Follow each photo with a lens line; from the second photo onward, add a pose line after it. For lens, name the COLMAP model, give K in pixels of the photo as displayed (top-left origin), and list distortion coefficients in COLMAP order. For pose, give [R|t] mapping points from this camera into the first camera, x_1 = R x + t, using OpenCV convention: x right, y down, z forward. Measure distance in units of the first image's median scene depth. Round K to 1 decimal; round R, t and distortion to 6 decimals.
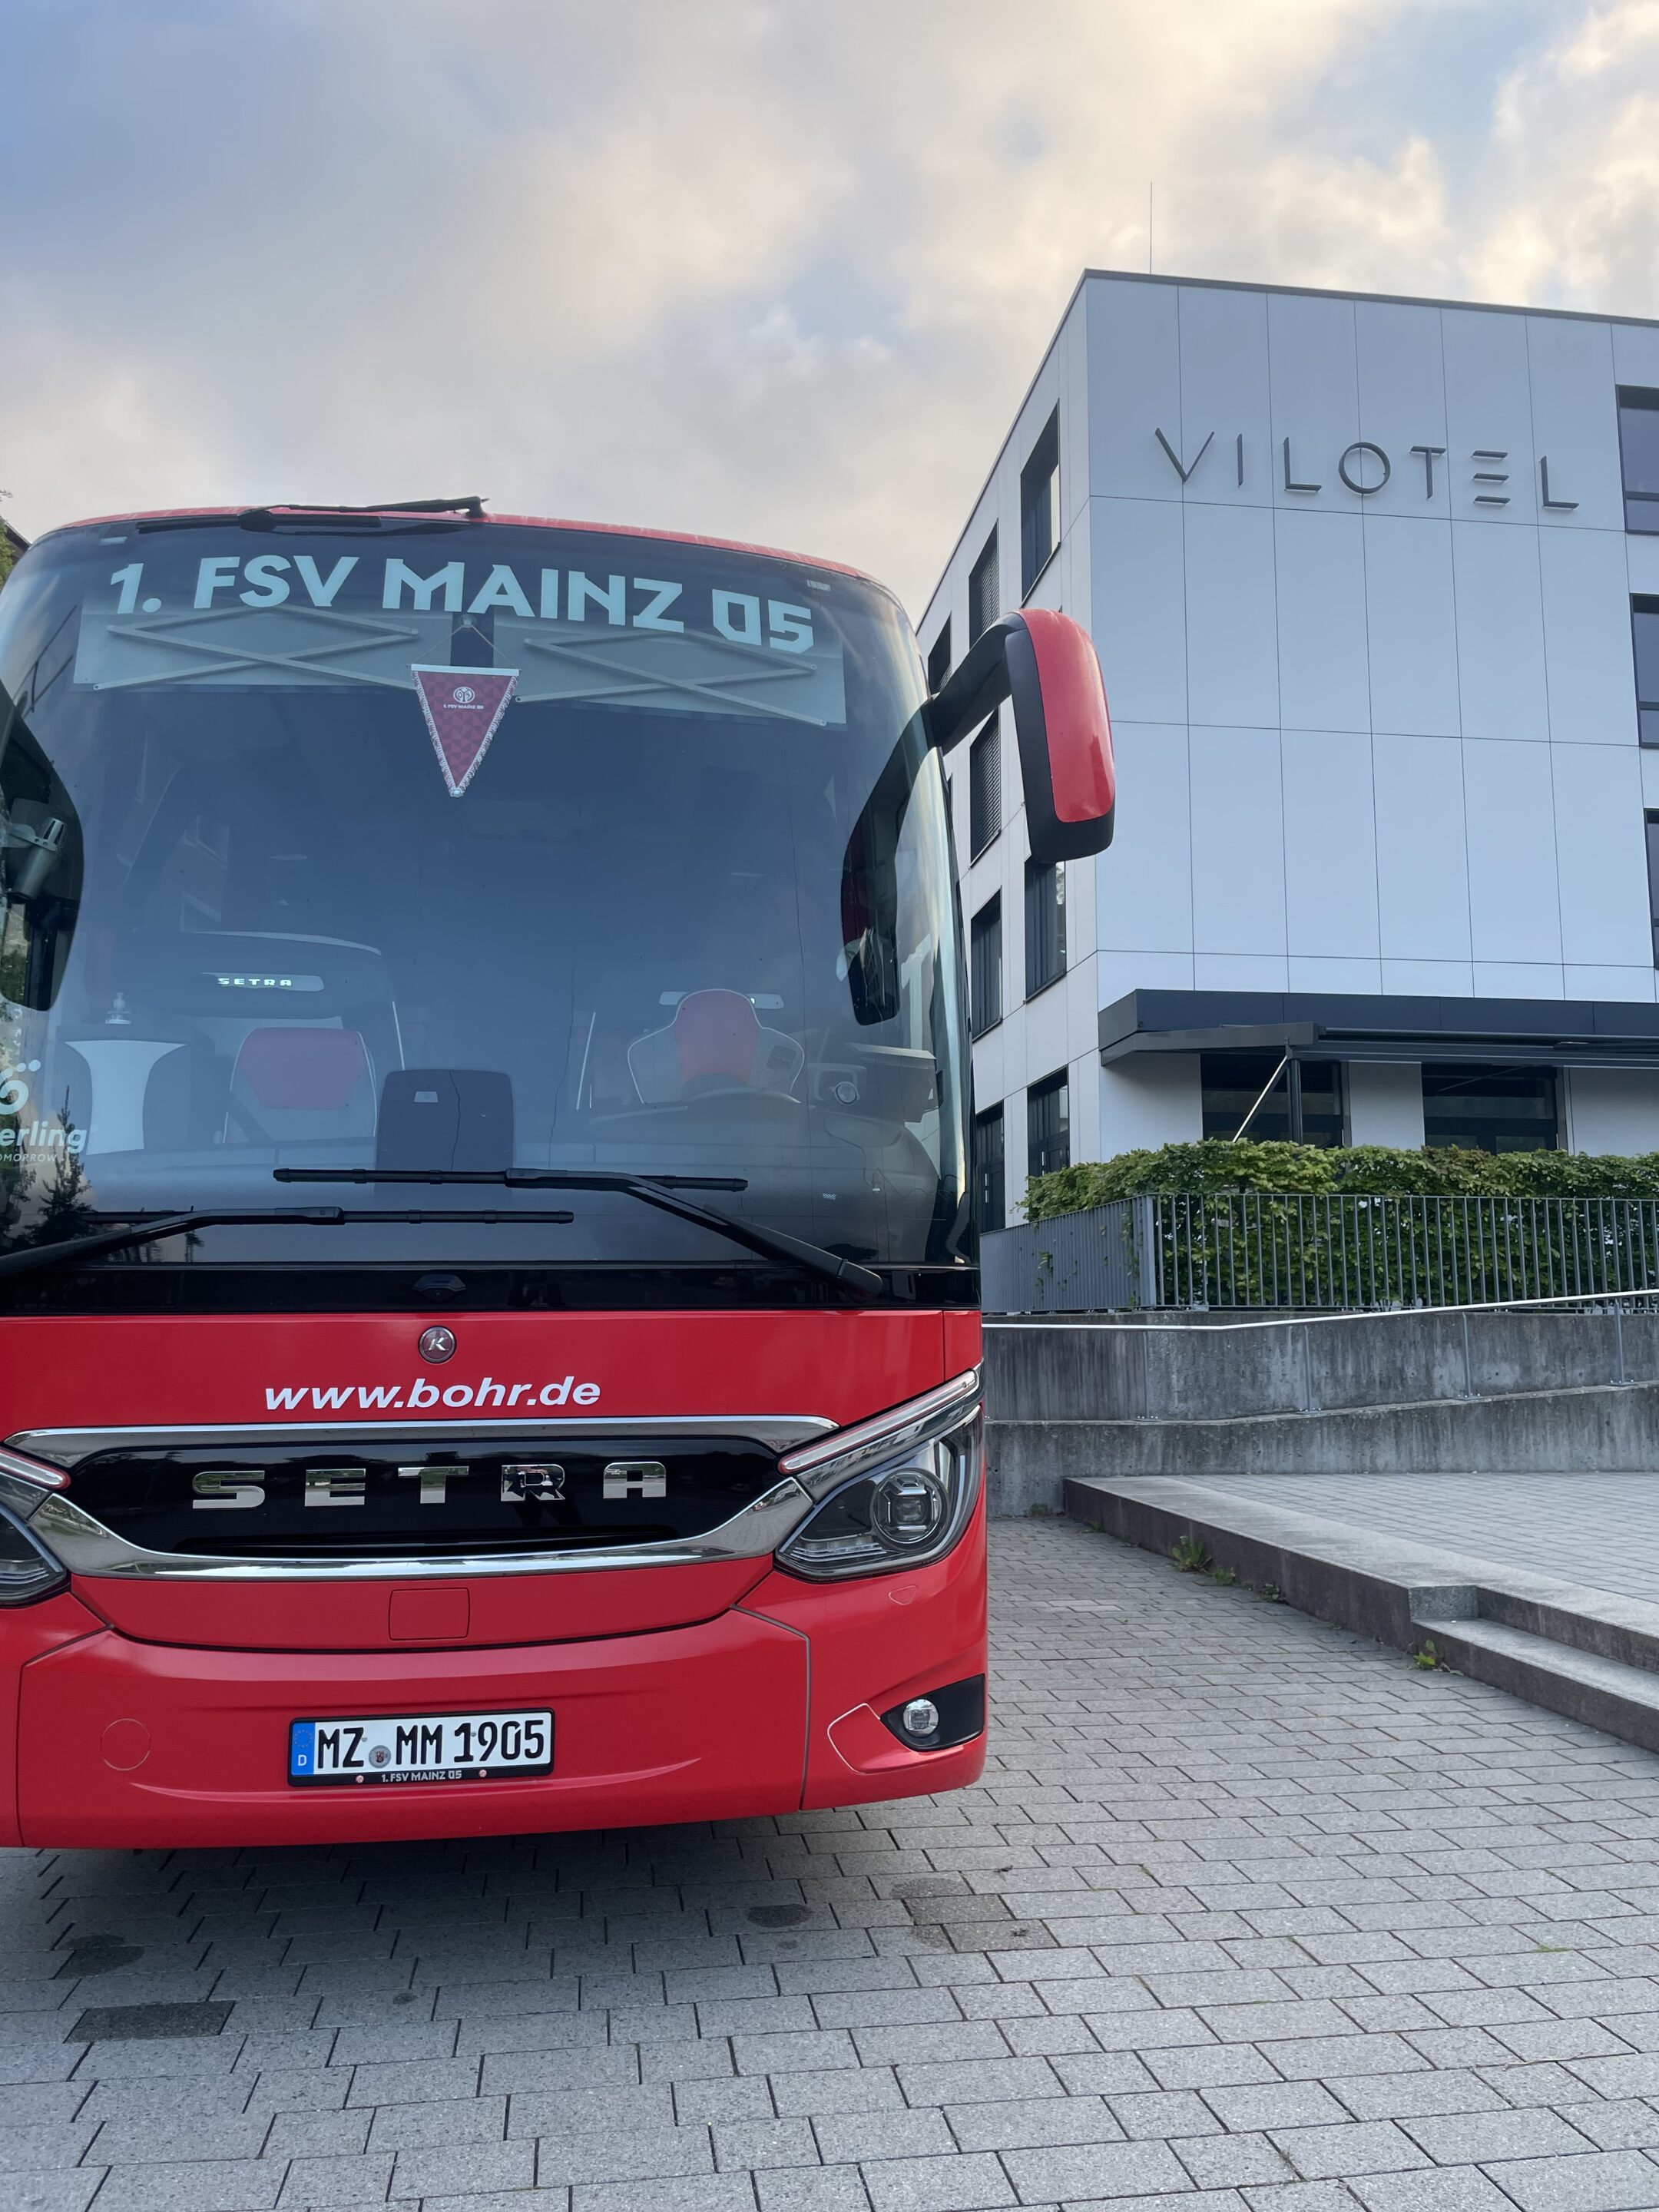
lens RADIAL K [[1709.8, 0, 829.5], [0, 1709.8, 1106.0], [0, 0, 1]] dist [0.197741, -0.364722]
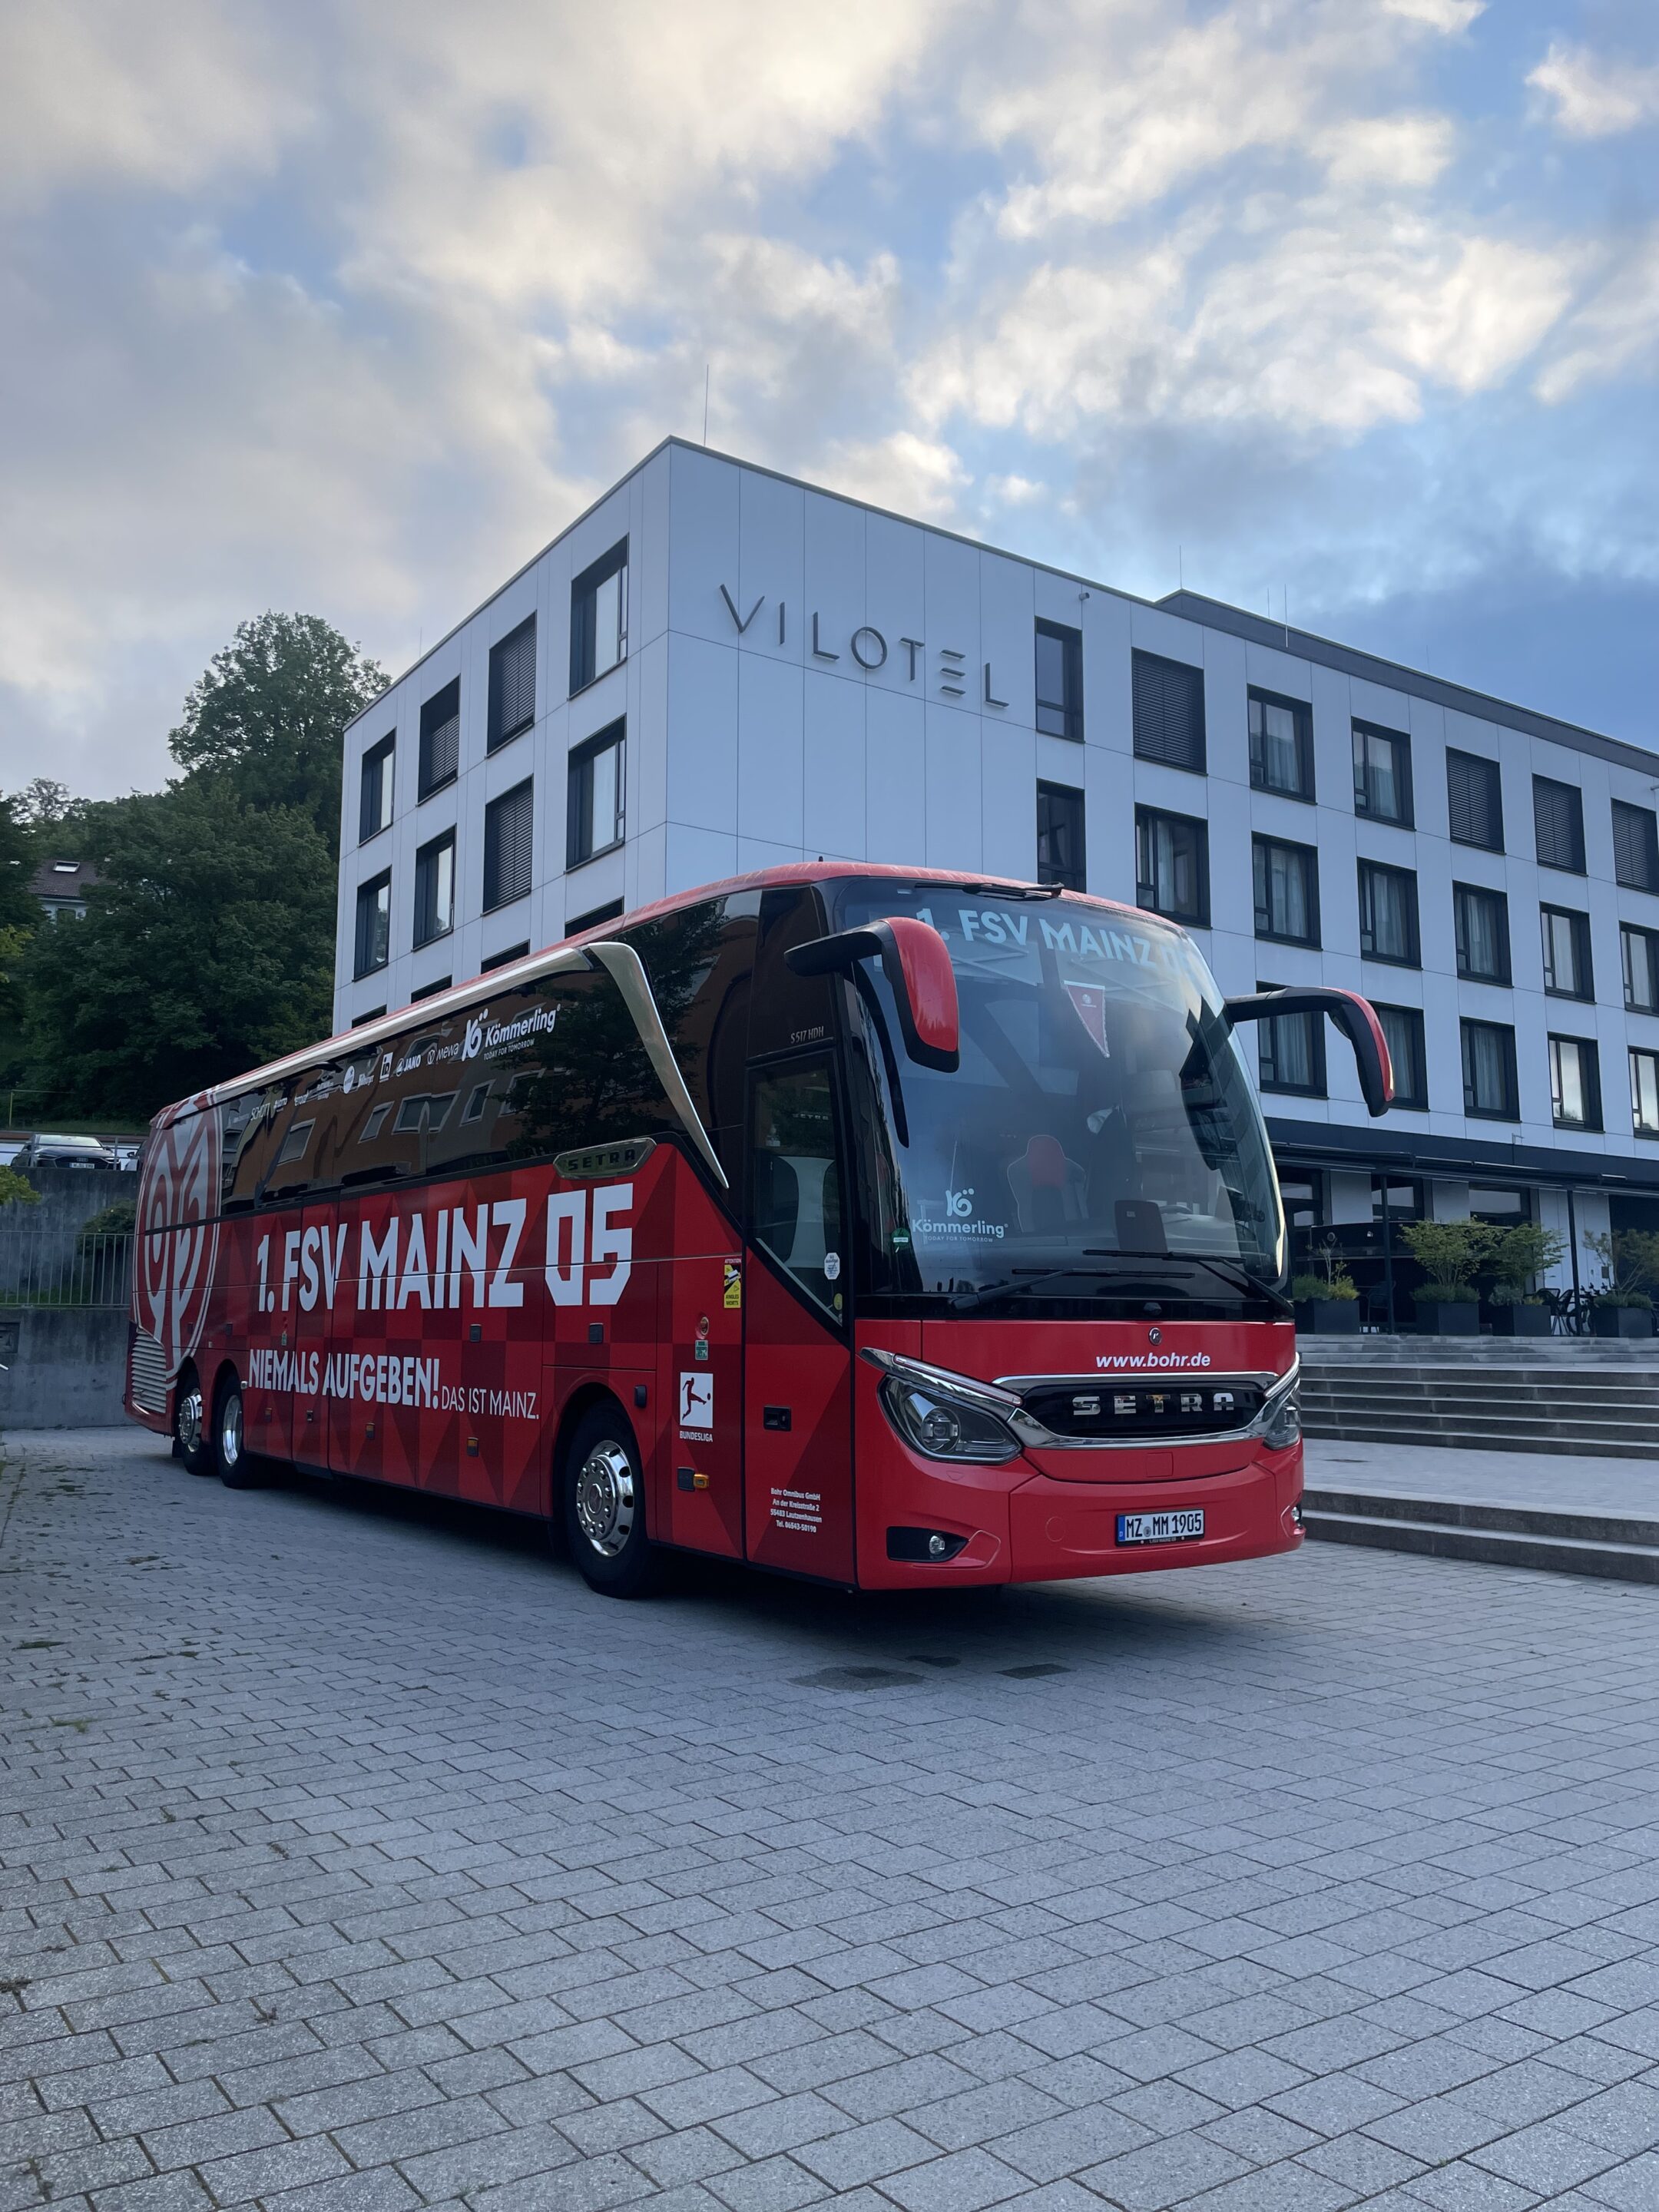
lens RADIAL K [[1709.8, 0, 829.5], [0, 1709.8, 1106.0], [0, 0, 1]] dist [0.197741, -0.364722]
pose [[0.891716, 0.057869, 0.448880, -1.493710], [-0.059273, 0.998182, -0.010937, -0.090220], [-0.448697, -0.016854, 0.893525, -0.655290]]
